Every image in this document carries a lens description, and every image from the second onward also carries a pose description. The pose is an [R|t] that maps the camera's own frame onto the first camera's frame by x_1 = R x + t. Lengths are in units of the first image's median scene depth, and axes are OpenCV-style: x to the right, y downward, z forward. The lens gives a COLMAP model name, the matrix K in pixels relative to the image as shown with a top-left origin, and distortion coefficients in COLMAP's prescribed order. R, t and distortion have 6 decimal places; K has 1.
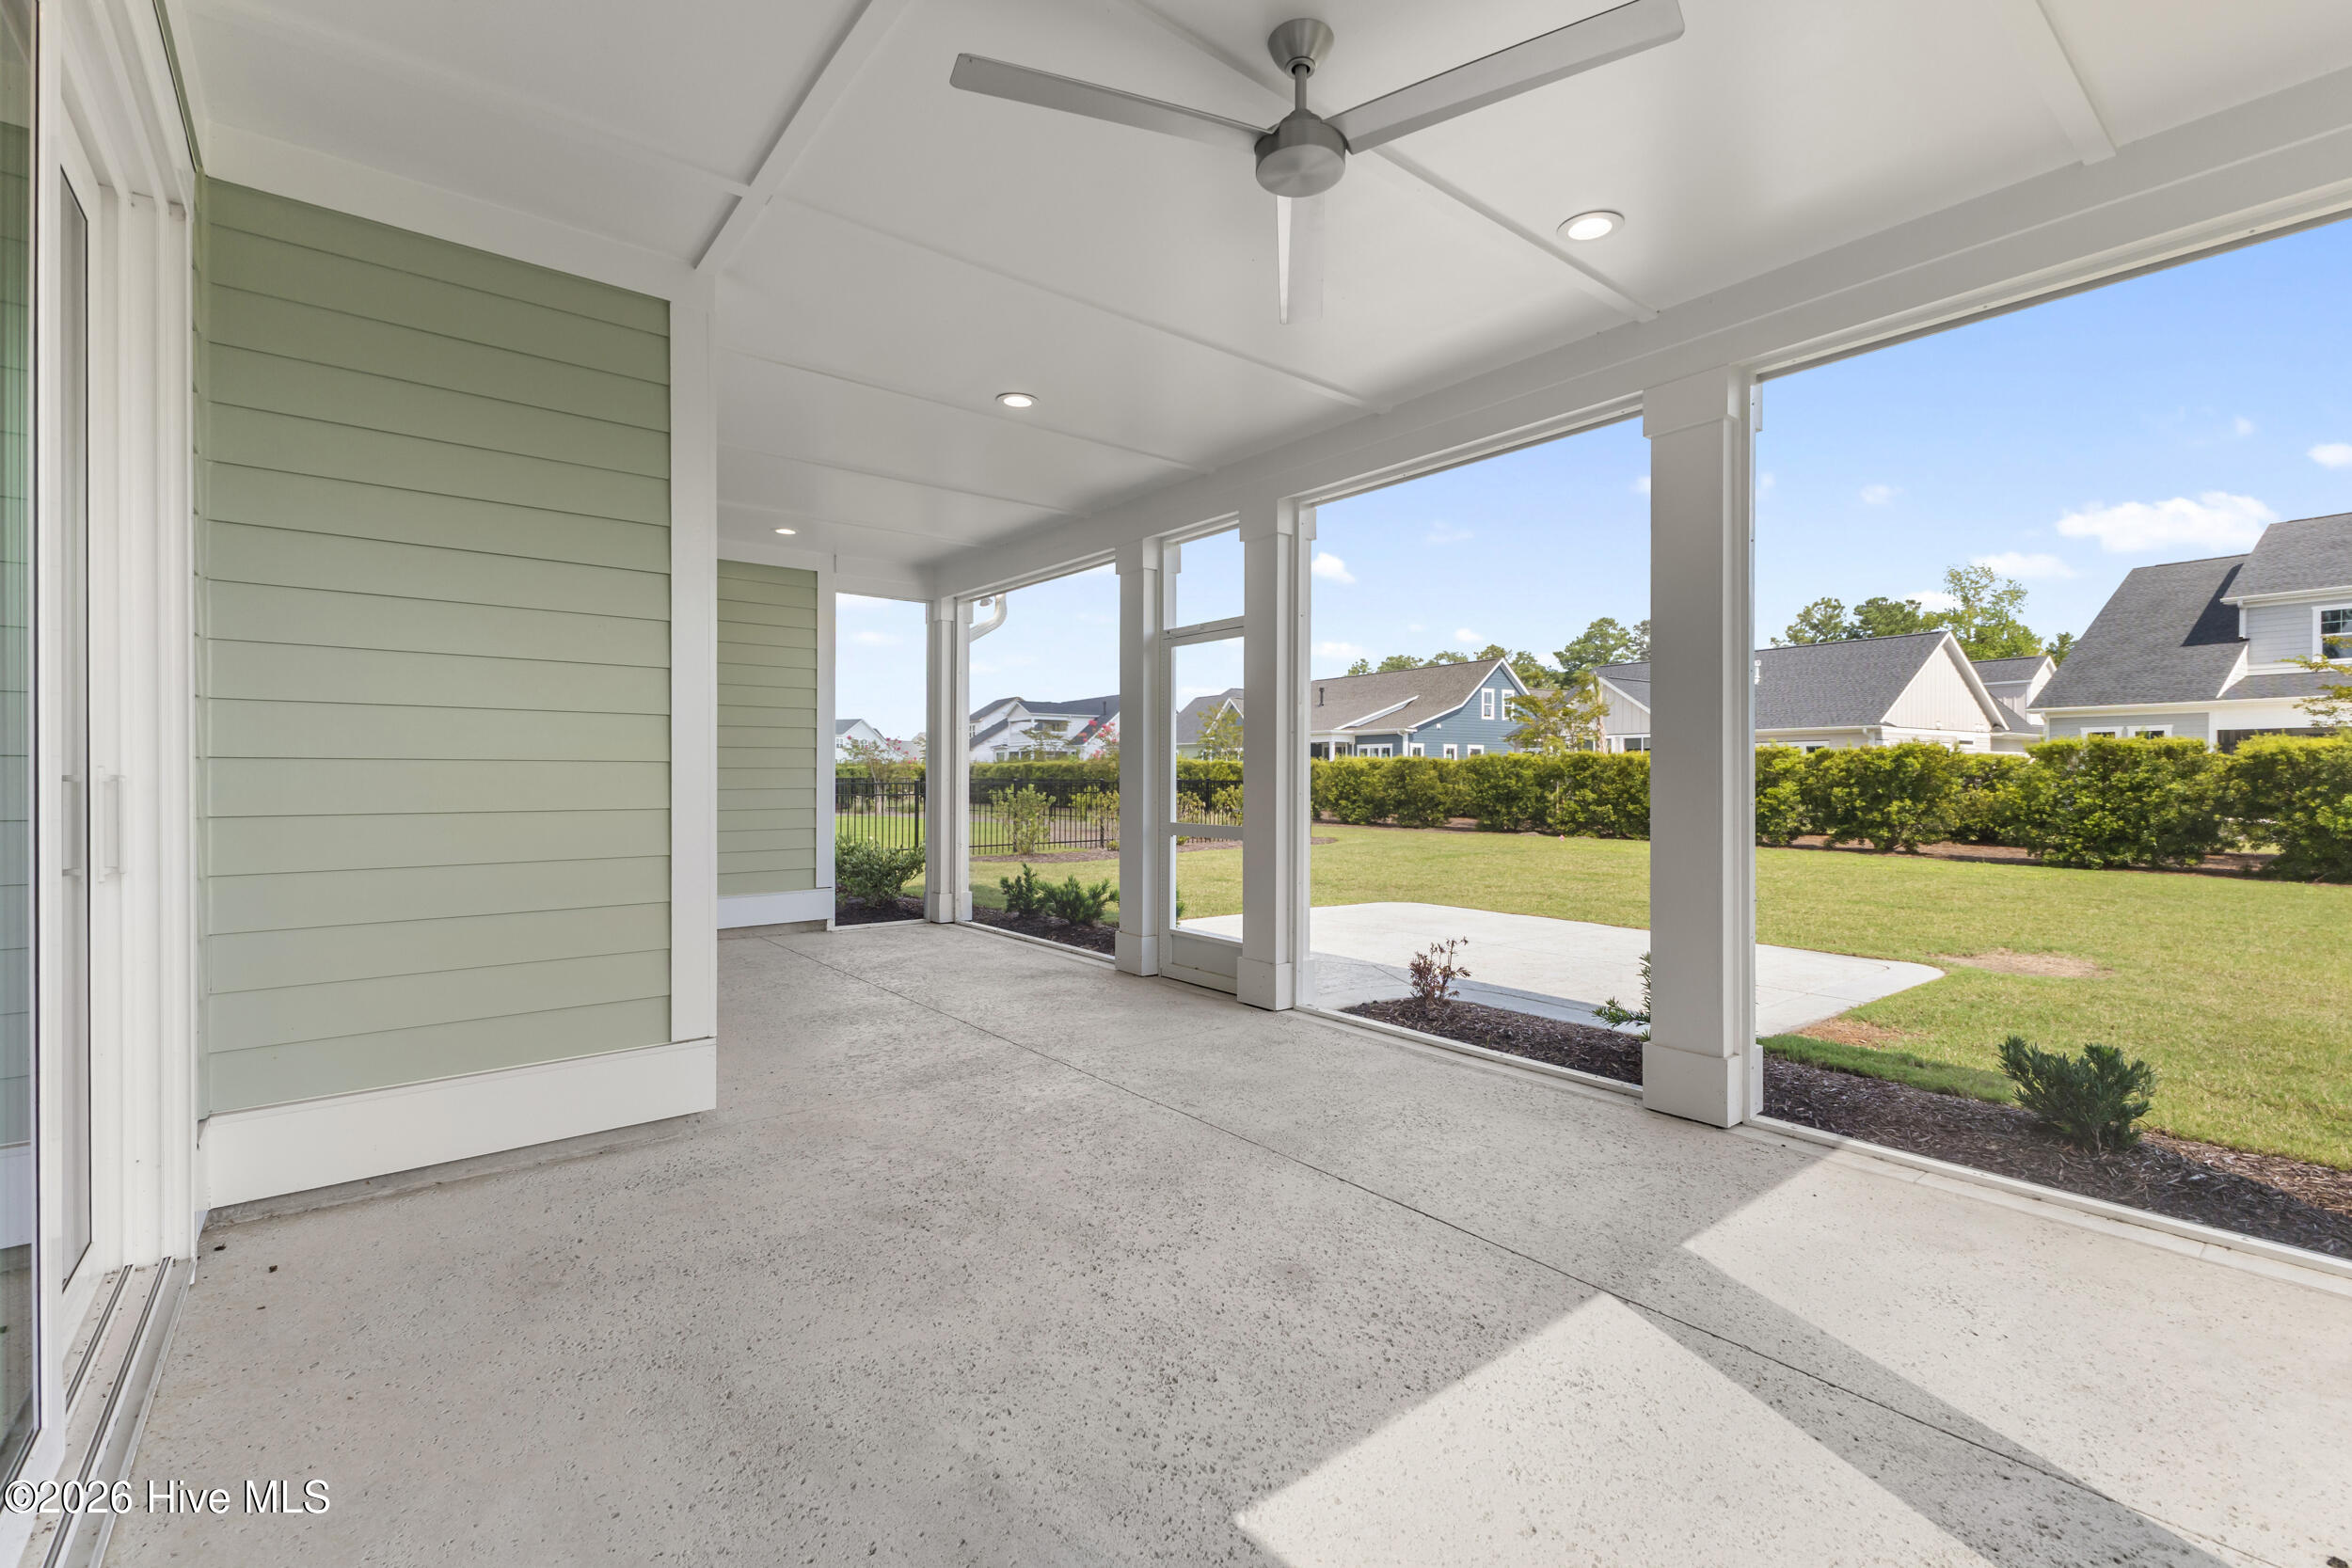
lens RADIAL K [[1017.7, 0, 1170.4], [0, 1017.7, 773.8], [0, 0, 1]] dist [0.014264, -0.004522]
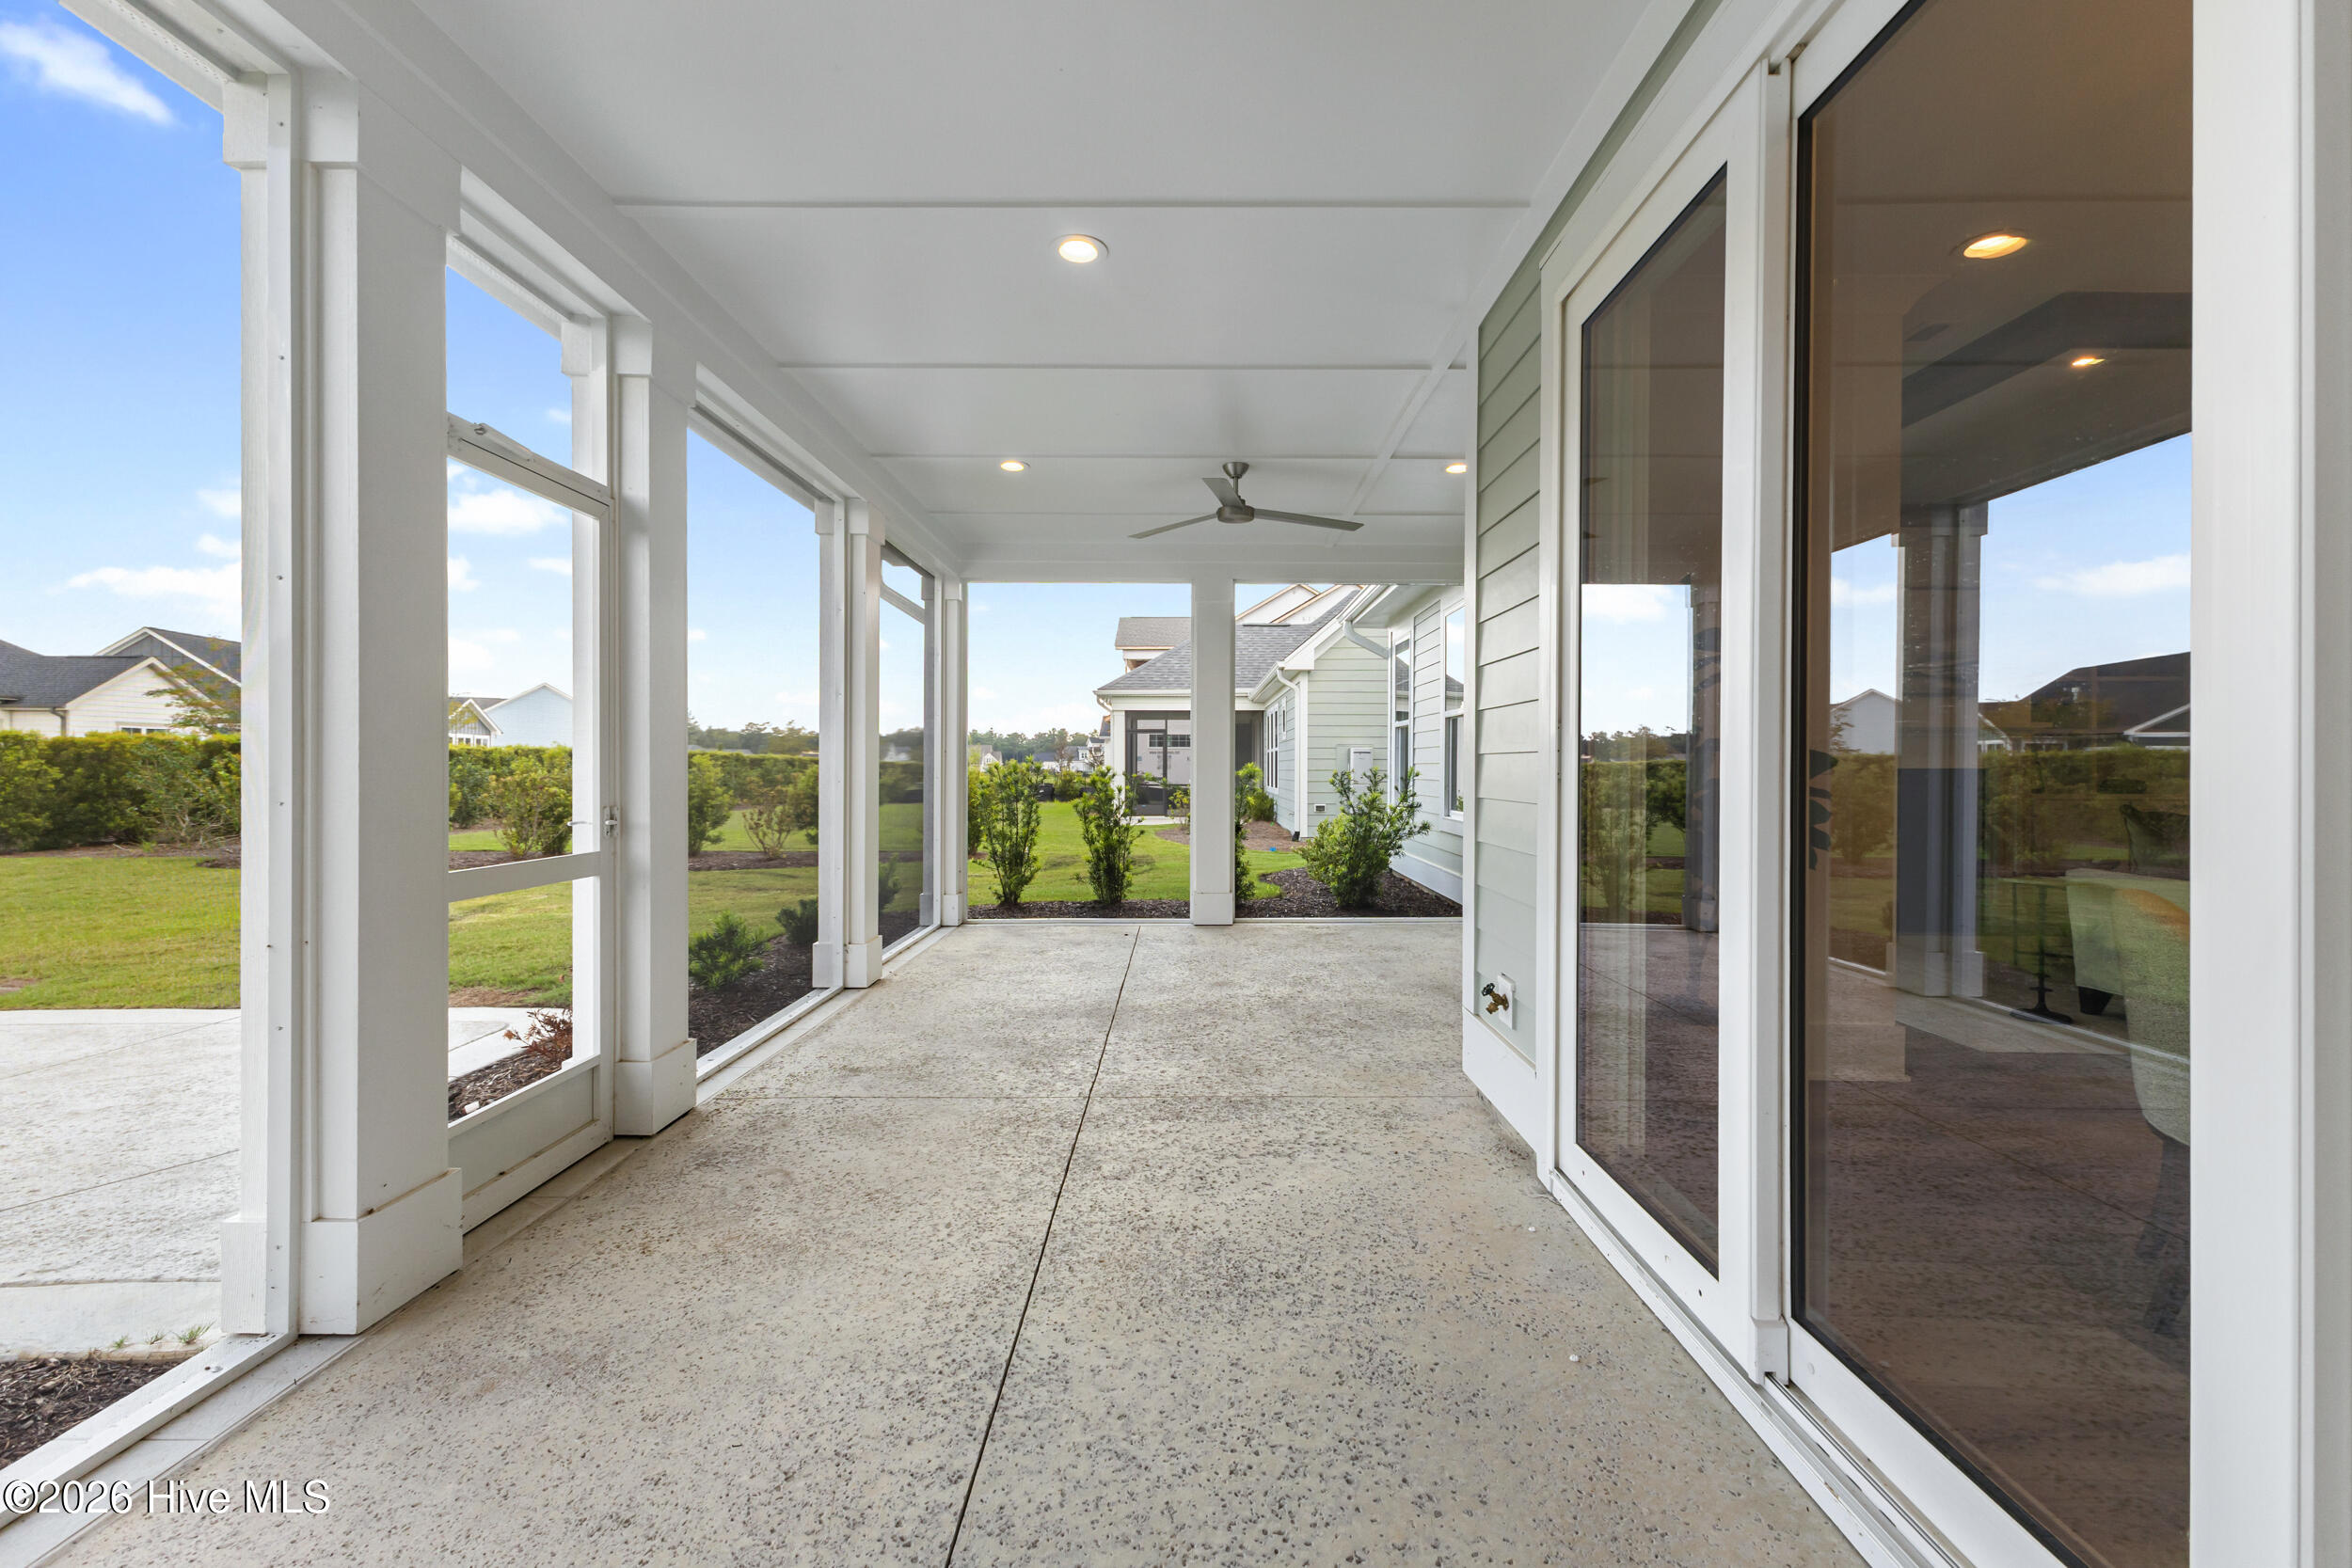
lens RADIAL K [[1017.7, 0, 1170.9], [0, 1017.7, 772.0], [0, 0, 1]] dist [0.014264, -0.004522]
pose [[-0.772406, -0.007935, 0.635080, -0.768048], [-0.005520, 0.999968, 0.005781, 0.002240], [-0.635105, 0.000959, -0.772425, 1.754055]]
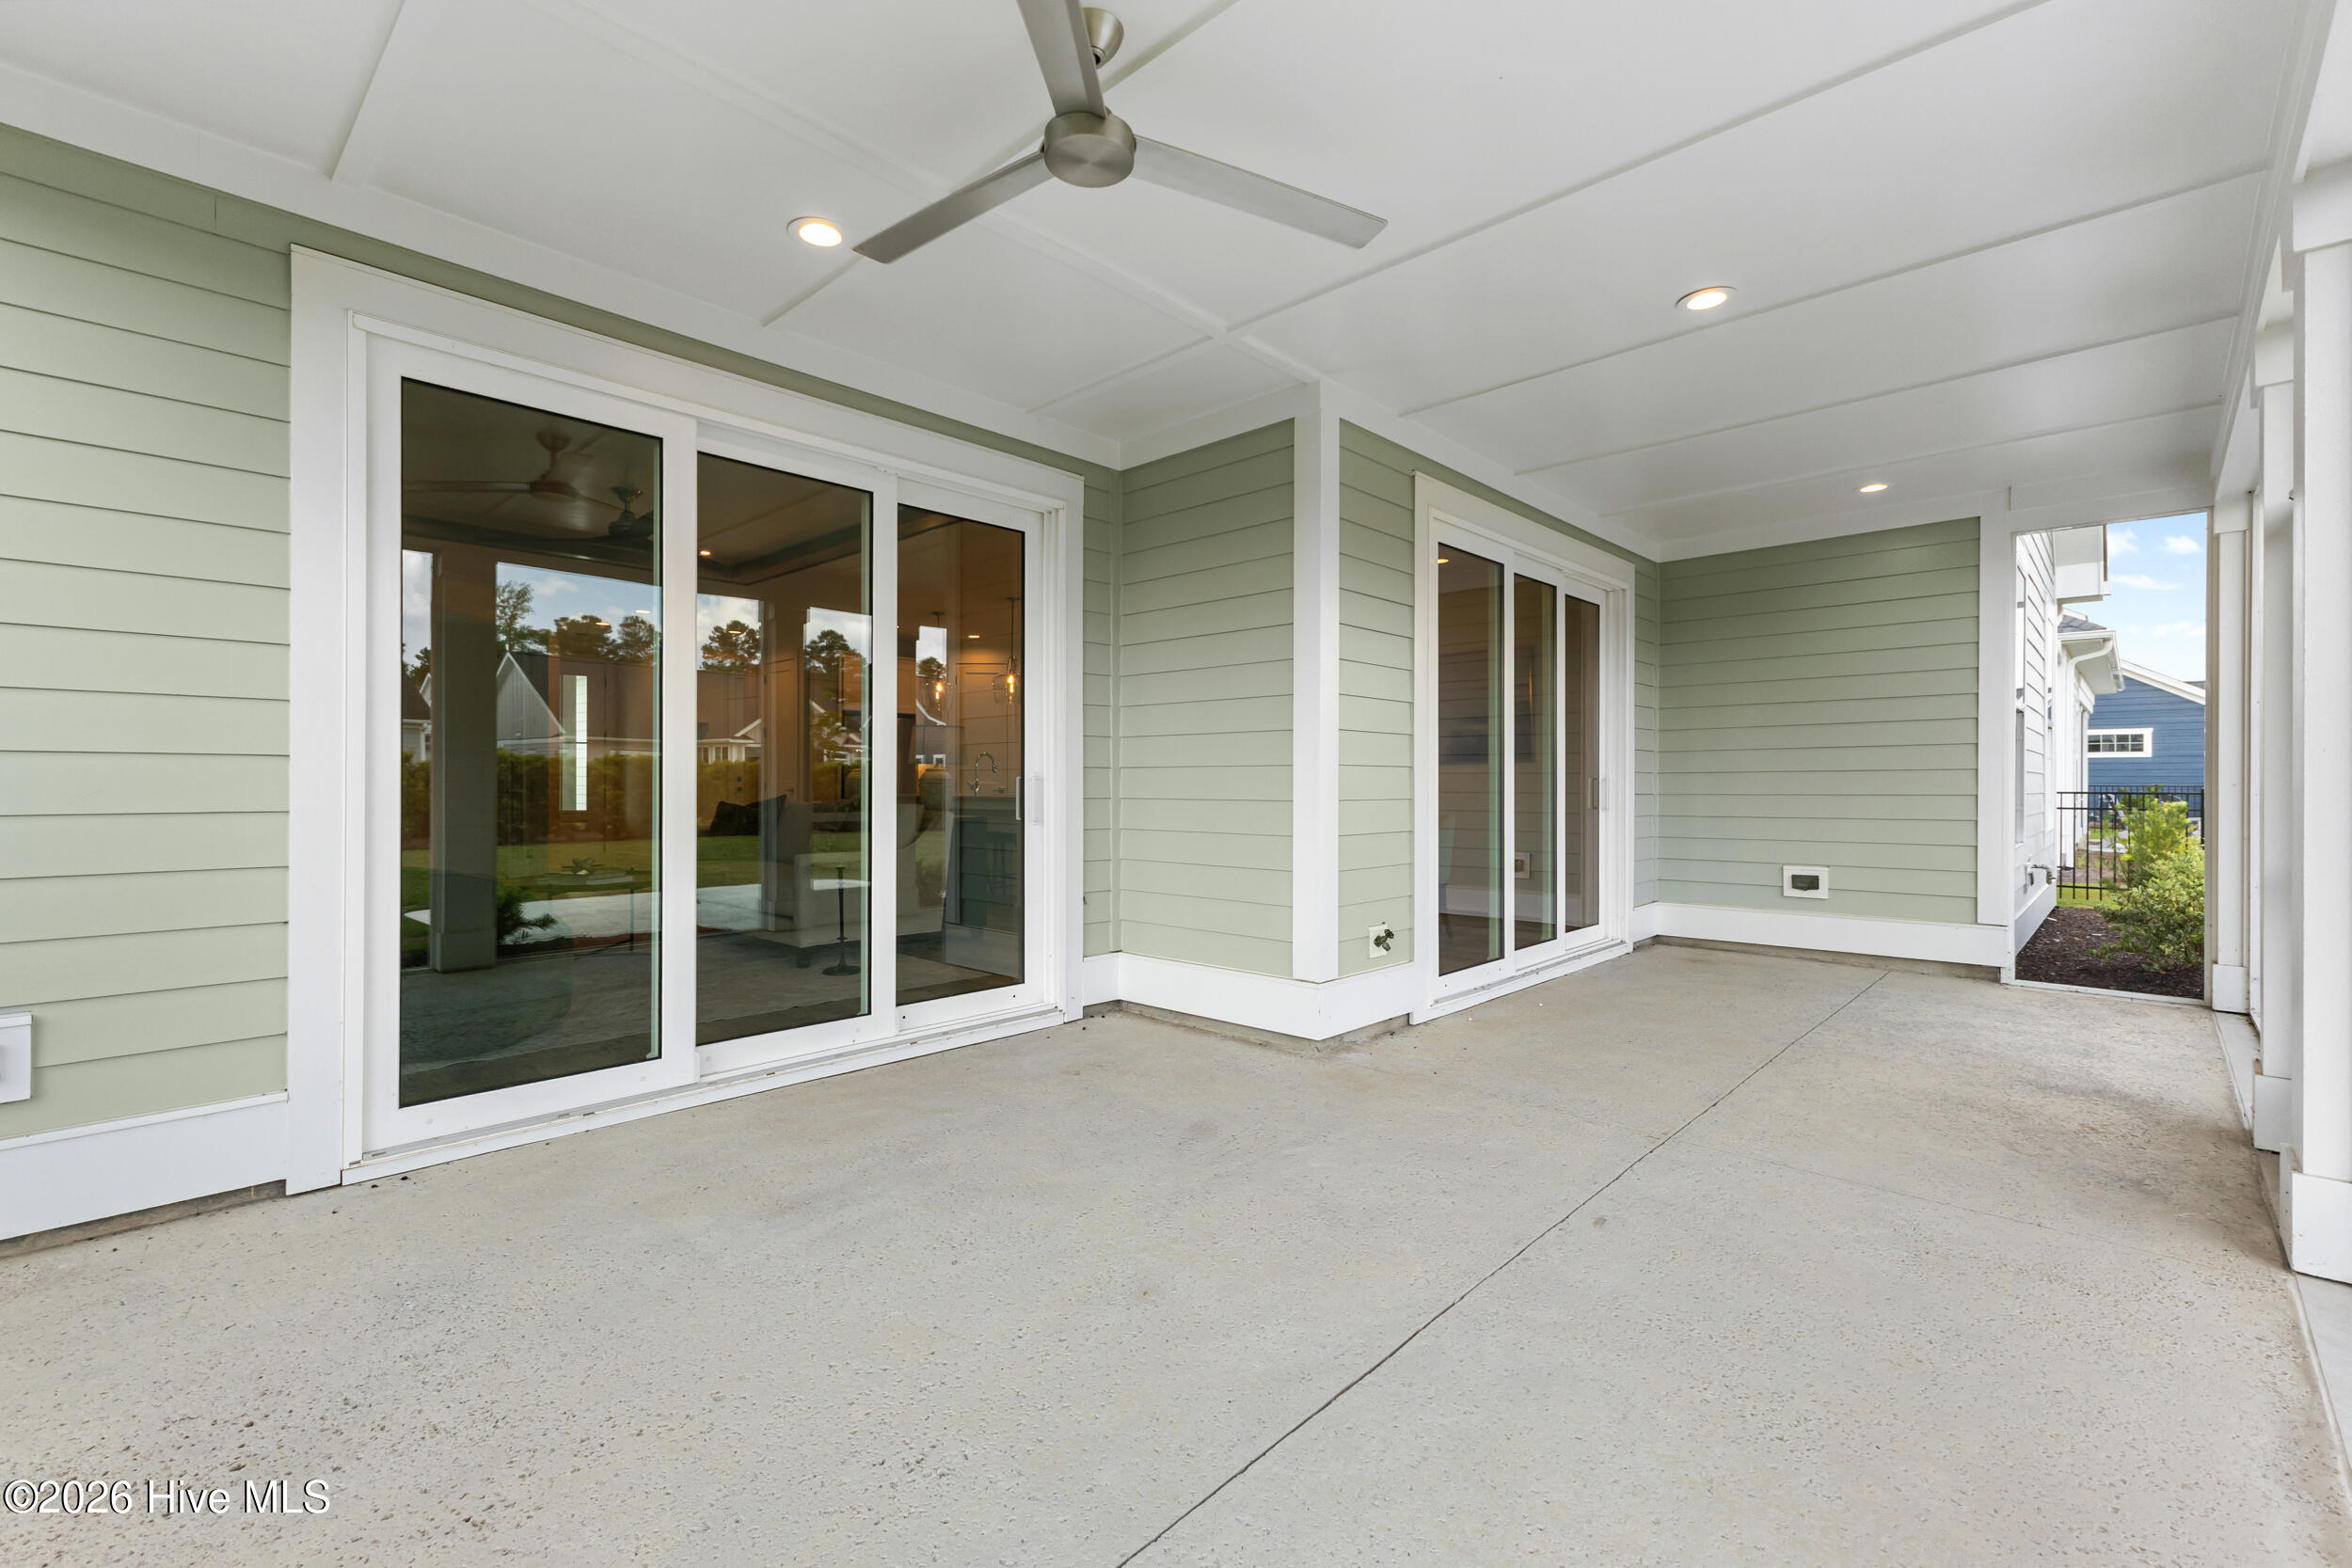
lens RADIAL K [[1017.7, 0, 1173.7], [0, 1017.7, 775.8], [0, 0, 1]] dist [0.014264, -0.004522]
pose [[0.156674, 0.003761, -0.987643, 0.658646], [-0.001898, 0.999992, 0.003506, -0.005528], [0.987648, 0.001326, 0.156680, 0.528772]]
